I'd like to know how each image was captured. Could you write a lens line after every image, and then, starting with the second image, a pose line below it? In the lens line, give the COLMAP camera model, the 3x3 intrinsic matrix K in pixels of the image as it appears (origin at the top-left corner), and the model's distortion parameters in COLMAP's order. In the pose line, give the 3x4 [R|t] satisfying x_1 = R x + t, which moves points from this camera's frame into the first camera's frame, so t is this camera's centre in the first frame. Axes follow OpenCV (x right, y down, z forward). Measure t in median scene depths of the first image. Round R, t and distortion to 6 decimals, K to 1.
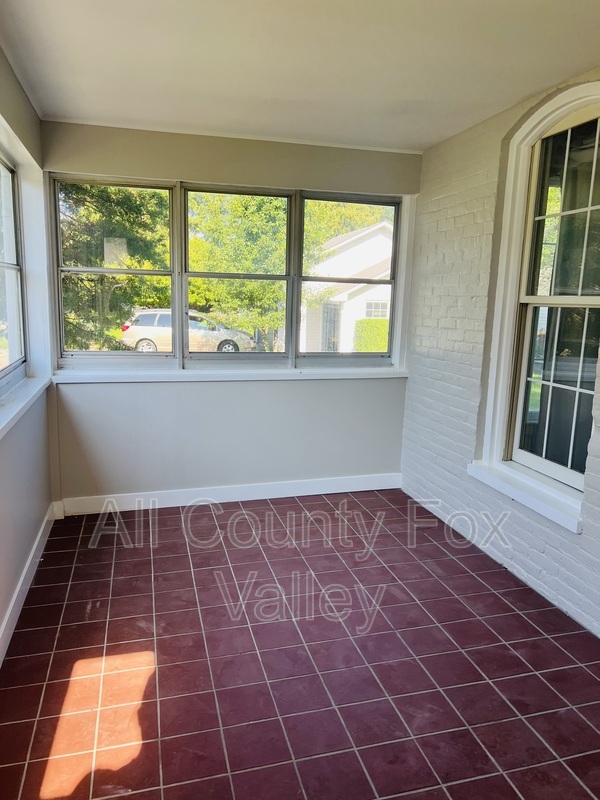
lens RADIAL K [[601.3, 0, 303.4], [0, 601.3, 402.6], [0, 0, 1]] dist [0.041556, -0.053548]
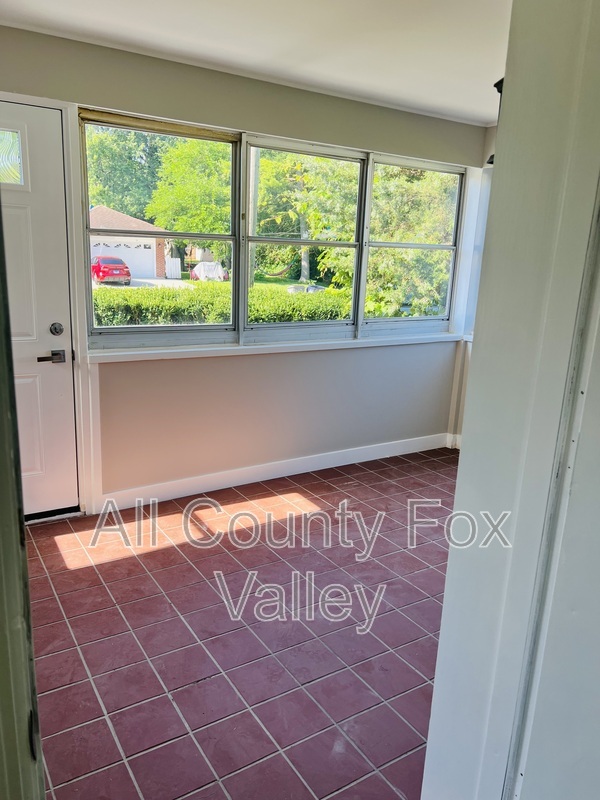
lens RADIAL K [[601.3, 0, 301.9], [0, 601.3, 399.5], [0, 0, 1]] dist [0.041556, -0.053548]
pose [[0.288053, 0.208957, -0.934539, 1.006698], [-0.204959, 0.966741, 0.152983, -0.054252], [0.935424, 0.147475, 0.321300, 0.445947]]
